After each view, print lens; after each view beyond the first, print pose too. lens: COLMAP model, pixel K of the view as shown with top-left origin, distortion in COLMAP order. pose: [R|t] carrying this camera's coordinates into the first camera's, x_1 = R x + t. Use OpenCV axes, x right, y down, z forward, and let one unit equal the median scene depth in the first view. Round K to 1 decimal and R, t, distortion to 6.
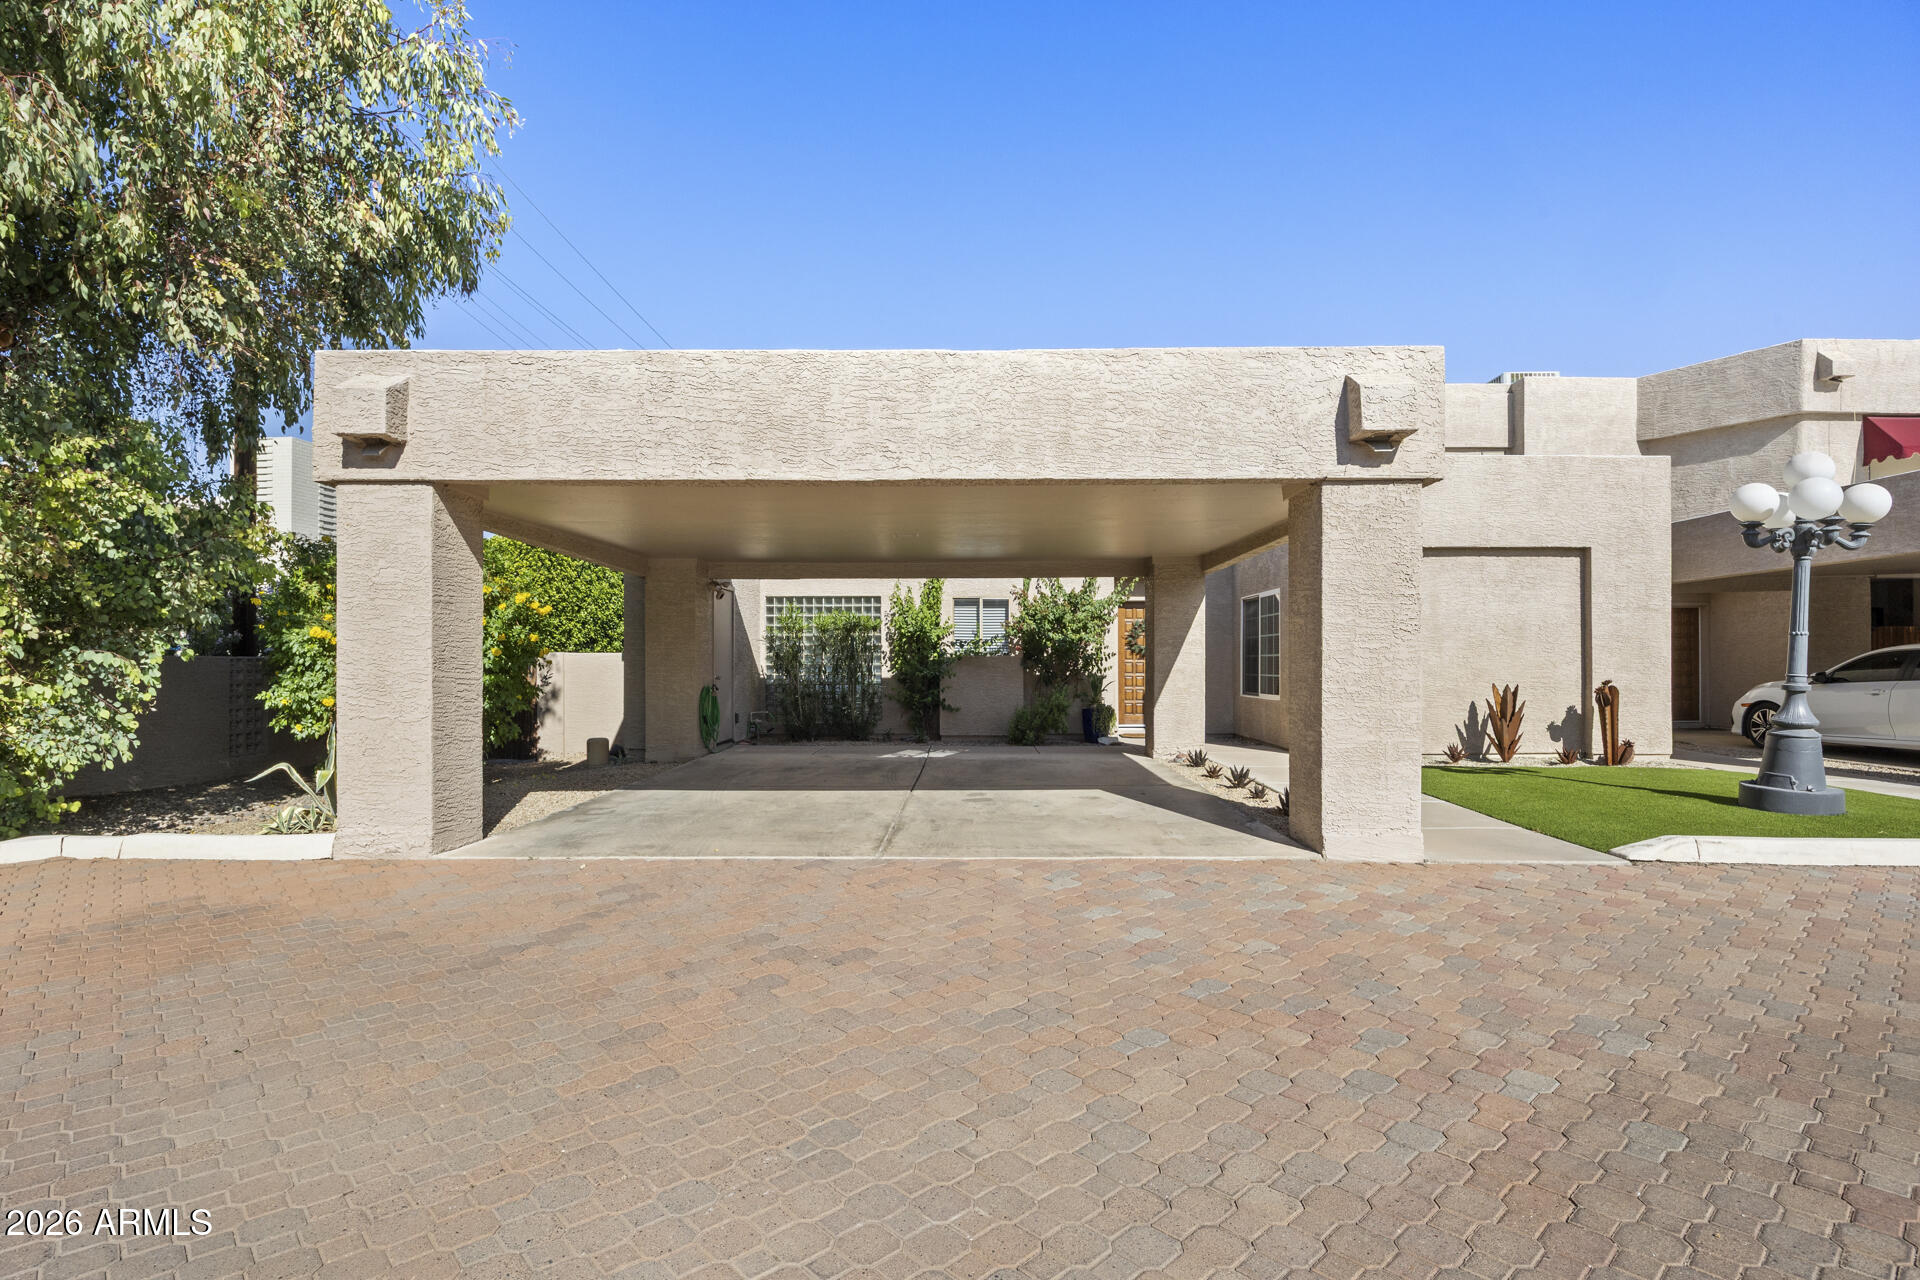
lens RADIAL K [[918.6, 0, 946.7], [0, 918.6, 656.7], [0, 0, 1]] dist [-0.010492, -0.001560]
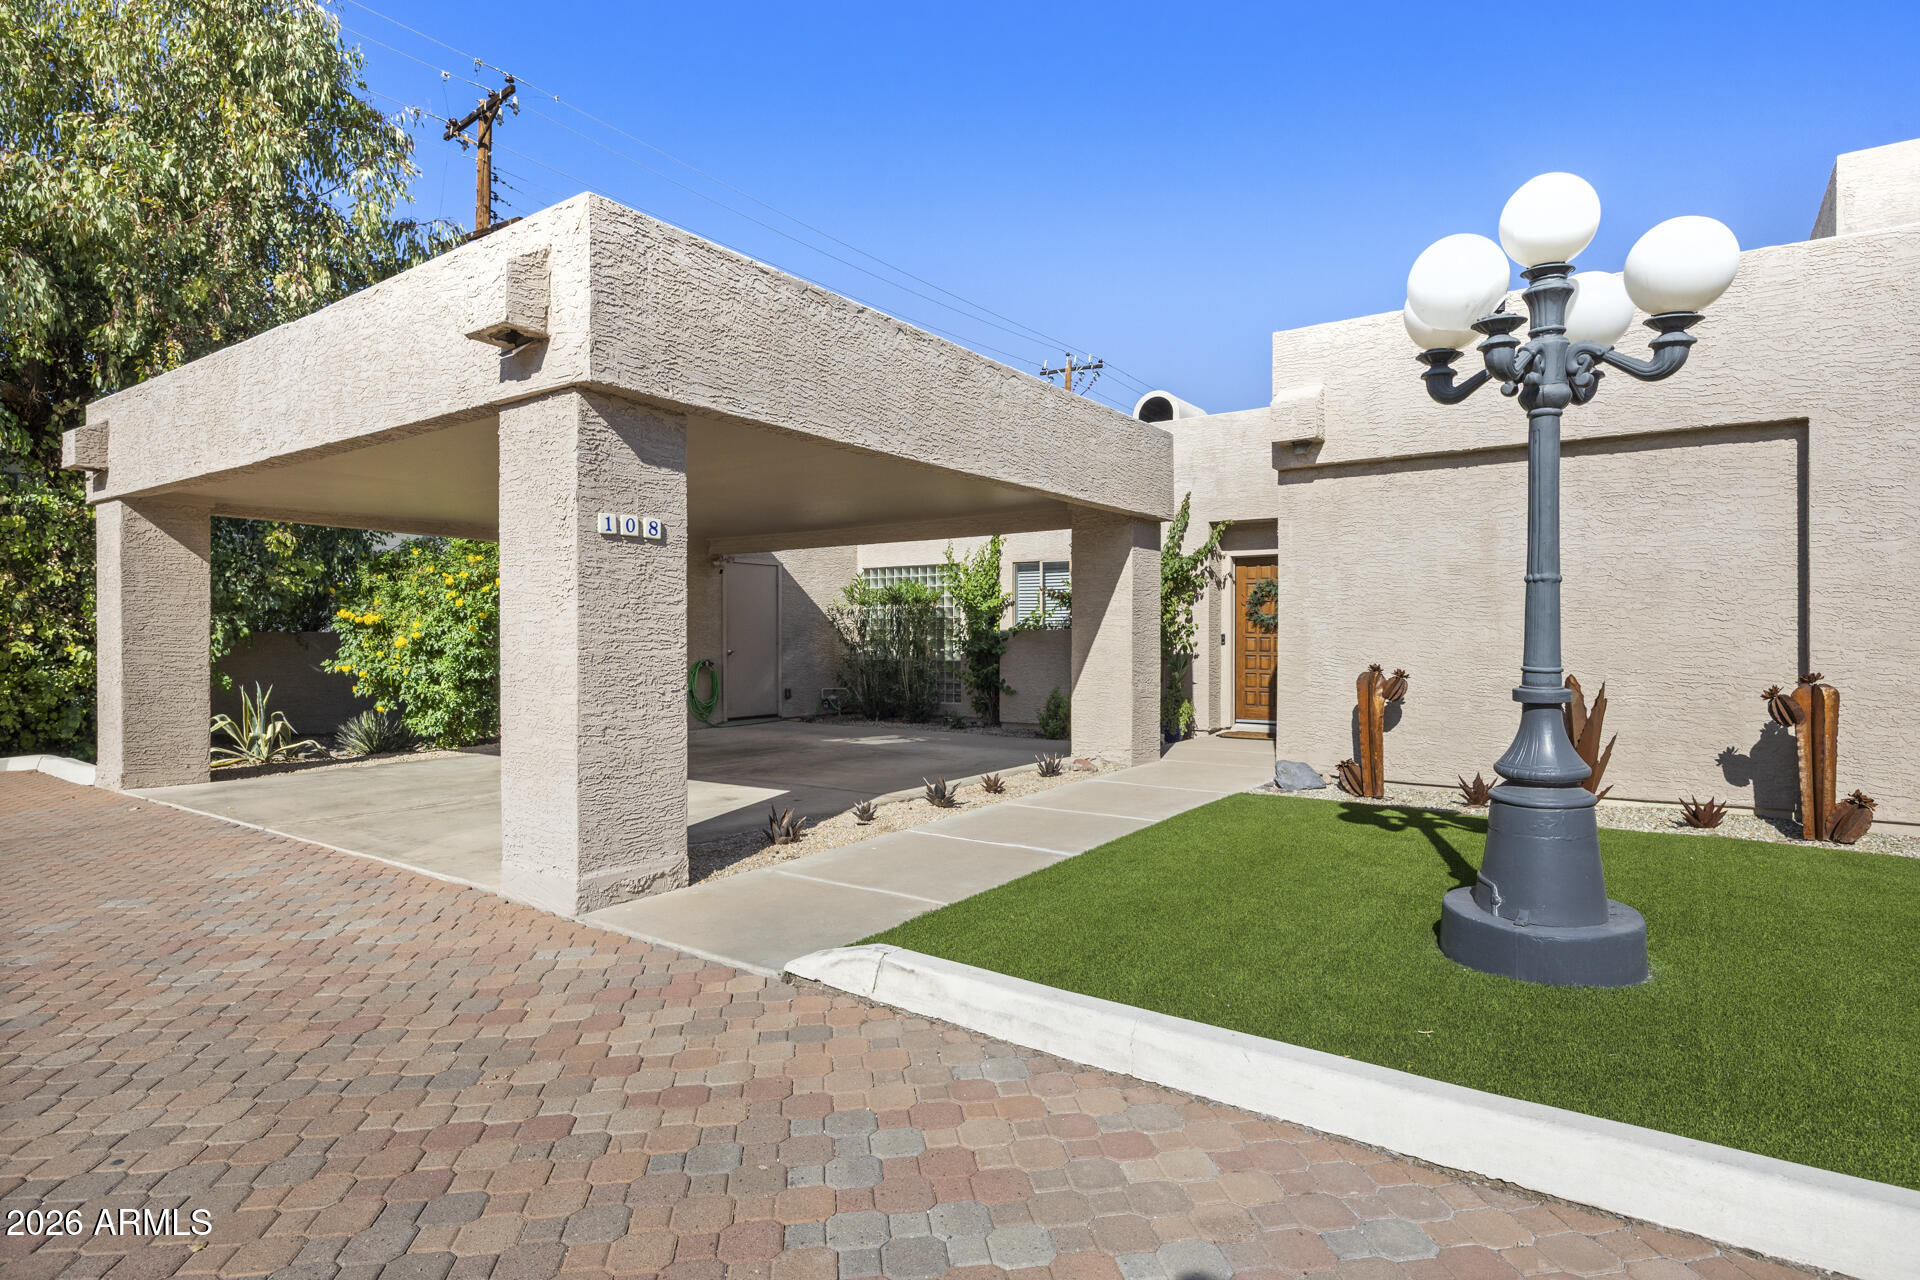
lens RADIAL K [[978.4, 0, 942.4], [0, 978.4, 644.9], [0, 0, 1]] dist [-0.009871, 0.001405]
pose [[0.832495, 0.005183, -0.554009, 0.593493], [0.003926, 0.999876, 0.015254, -0.000836], [0.554019, -0.014874, 0.832371, 0.262218]]
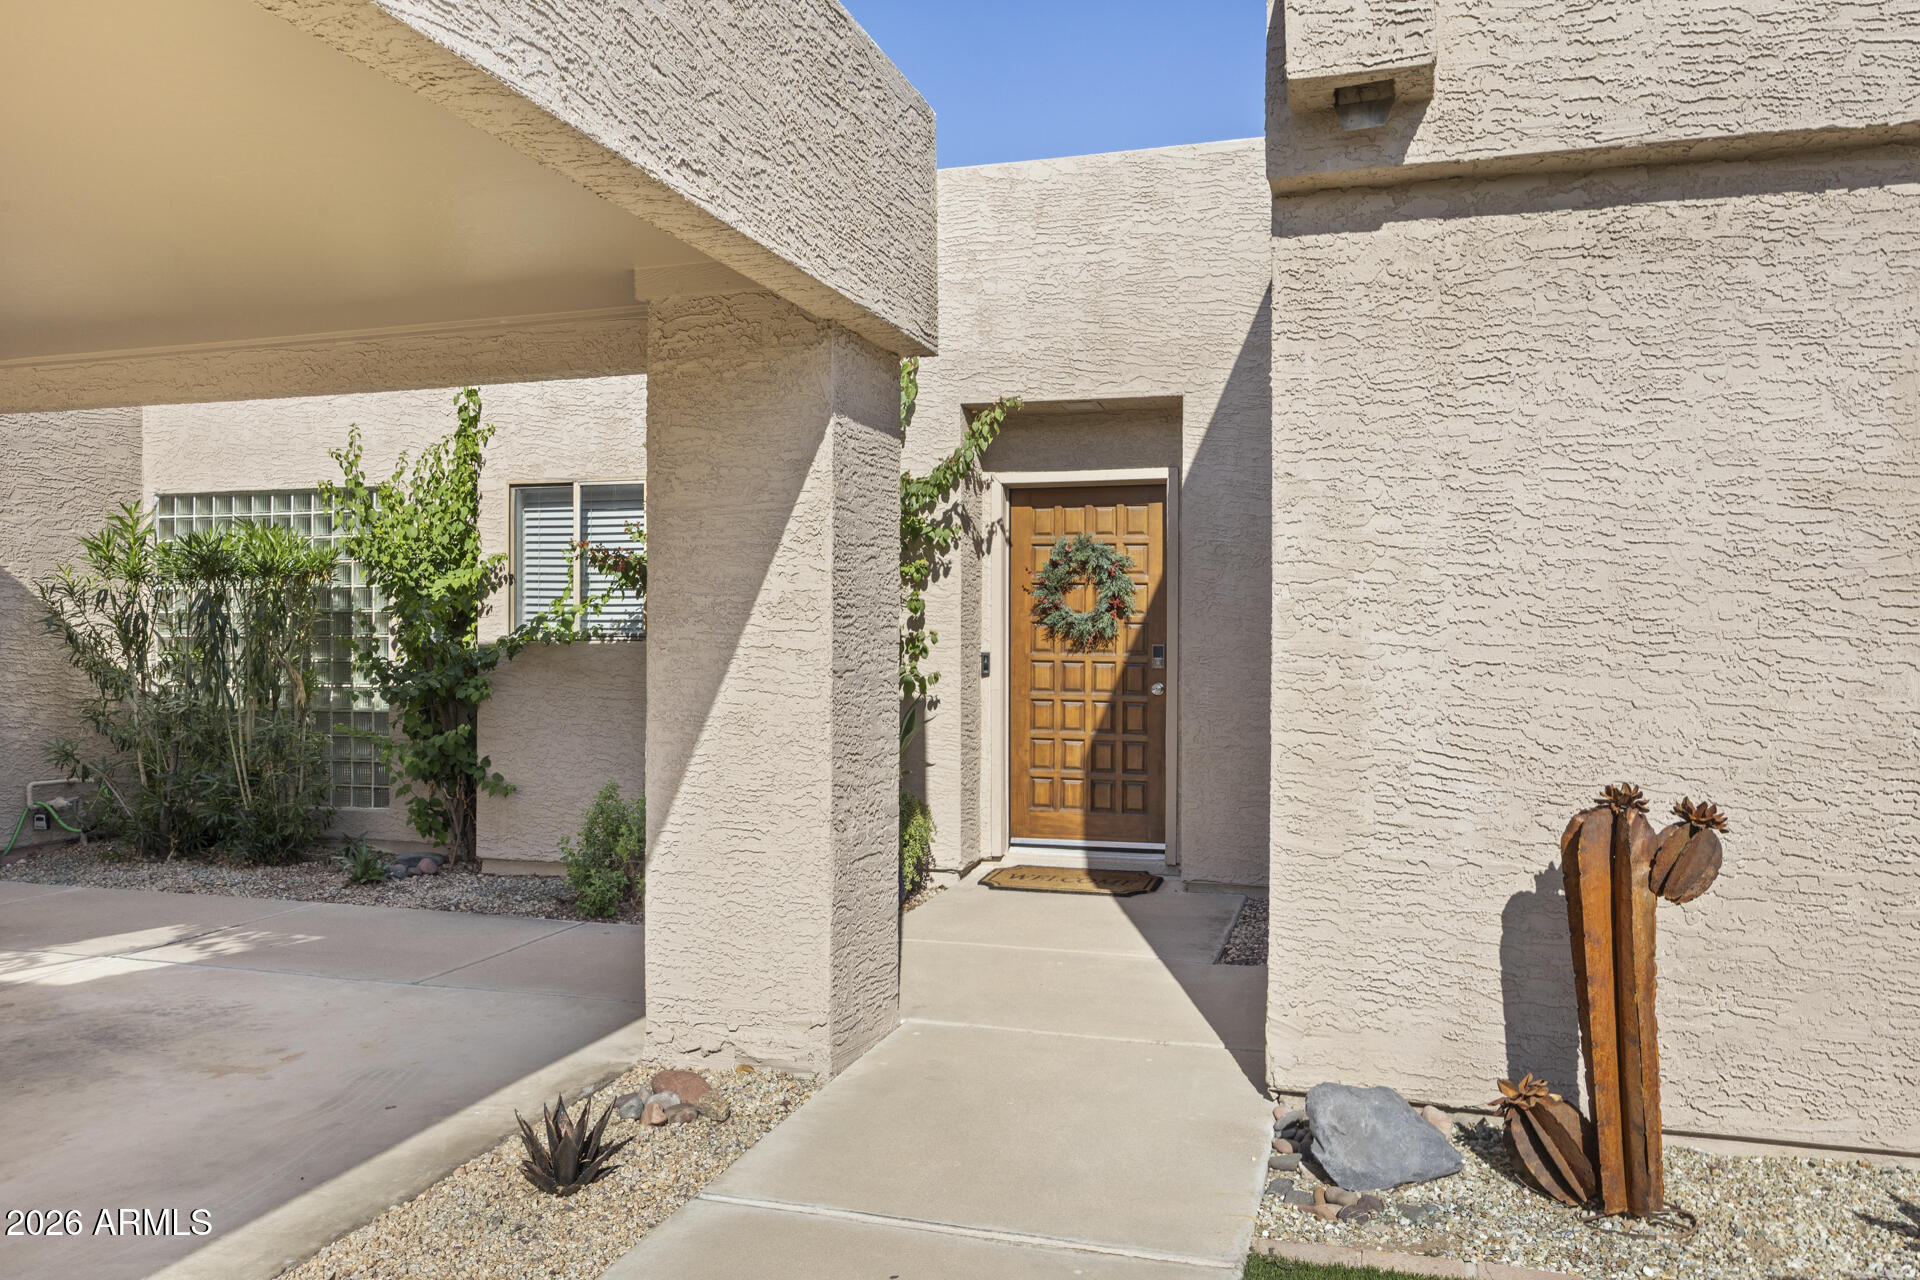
lens RADIAL K [[1387.3, 0, 961.0], [0, 1387.3, 619.0], [0, 0, 1]] dist [-0.020722, -0.000599]
pose [[0.972252, -0.000033, -0.233934, 0.401207], [-0.000532, 0.999997, -0.002353, -0.011128], [0.233933, 0.002412, 0.972250, 0.657241]]
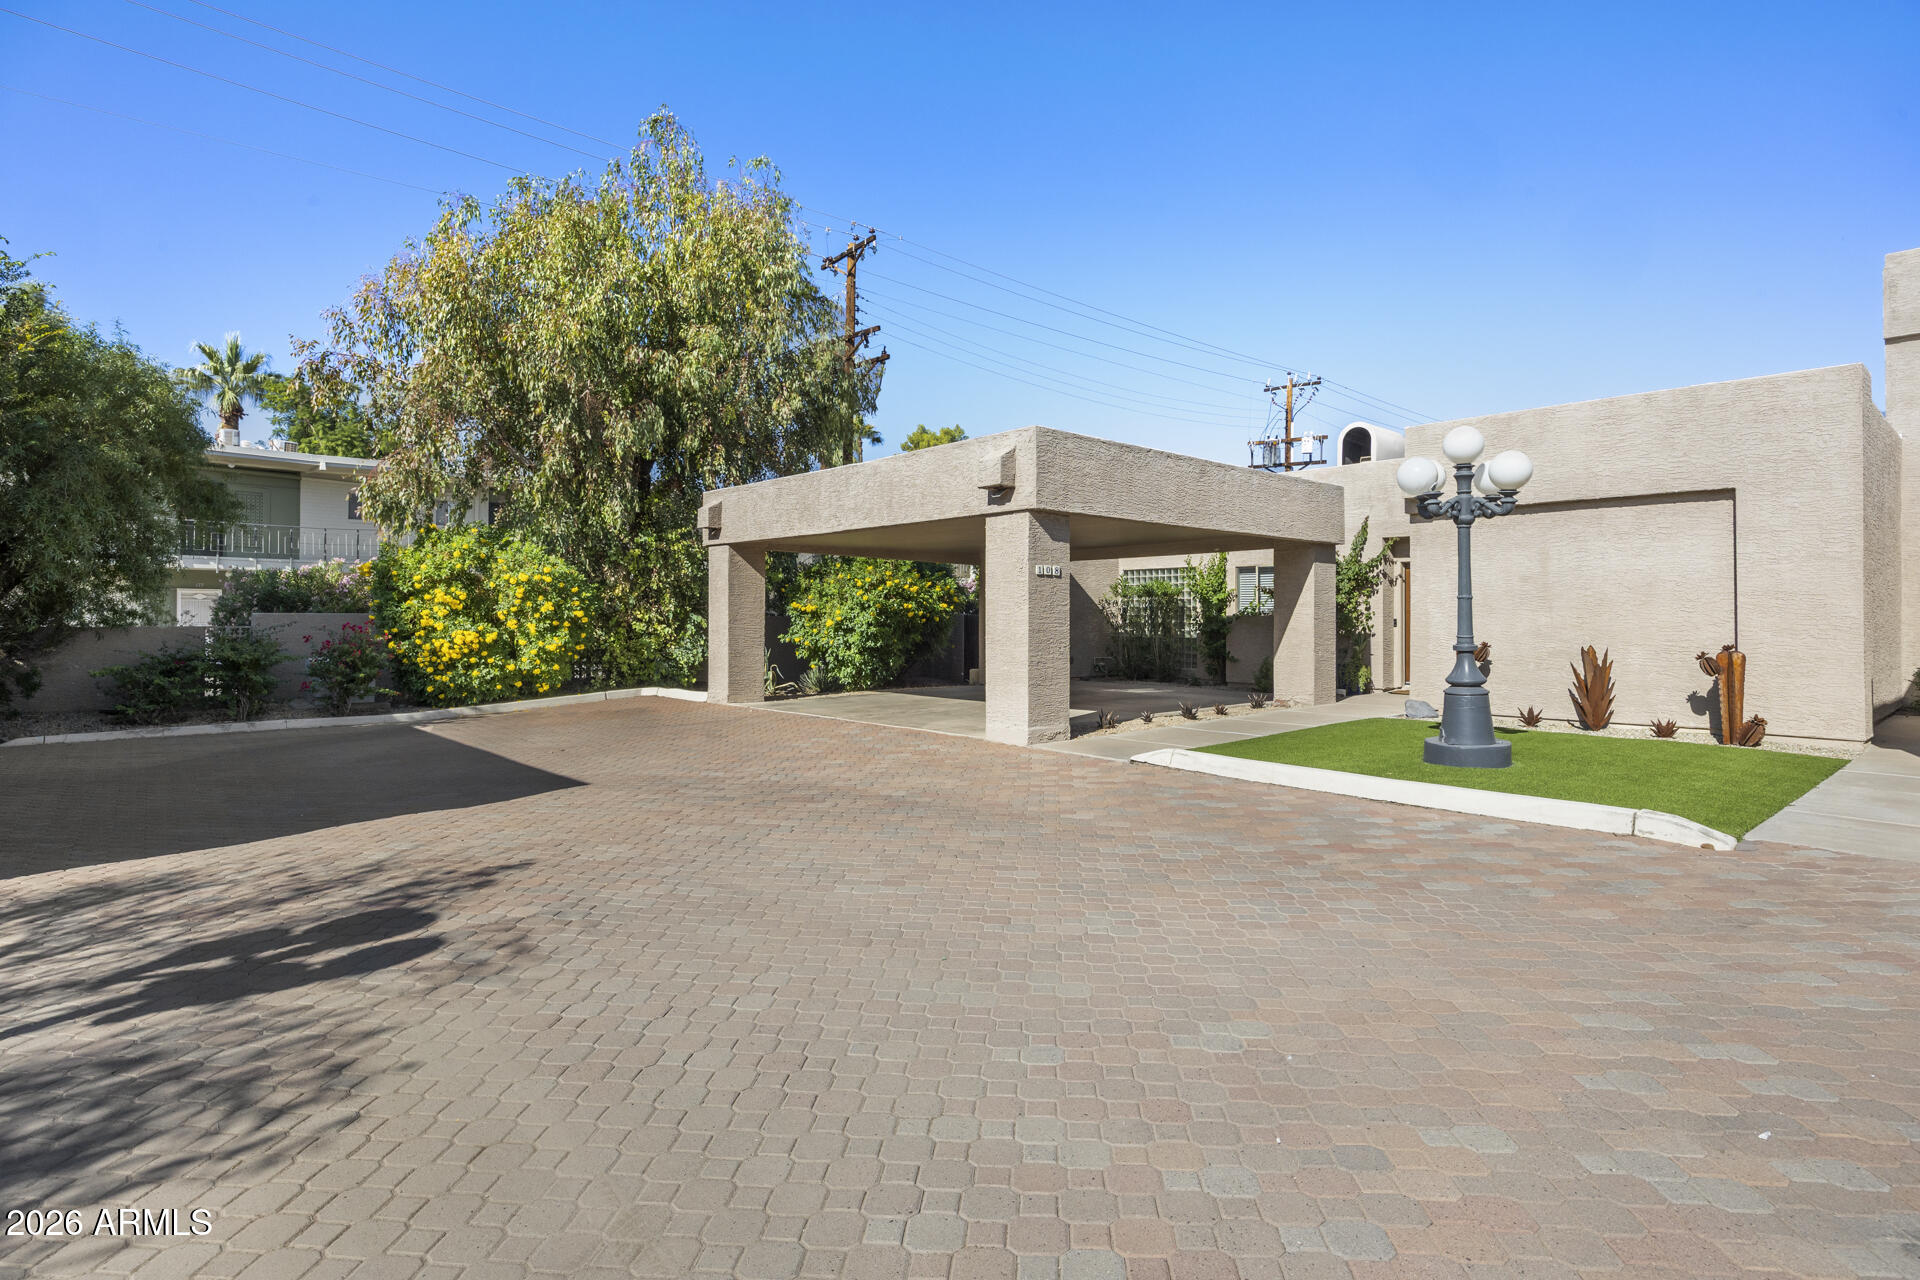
lens RADIAL K [[918.6, 0, 969.7], [0, 918.6, 613.4], [0, 0, 1]] dist [-0.010492, -0.001560]
pose [[0.693915, -0.002388, -0.720053, 0.808966], [0.003404, 0.999994, -0.000036, -0.005635], [0.720049, -0.002426, 0.693919, -0.097495]]
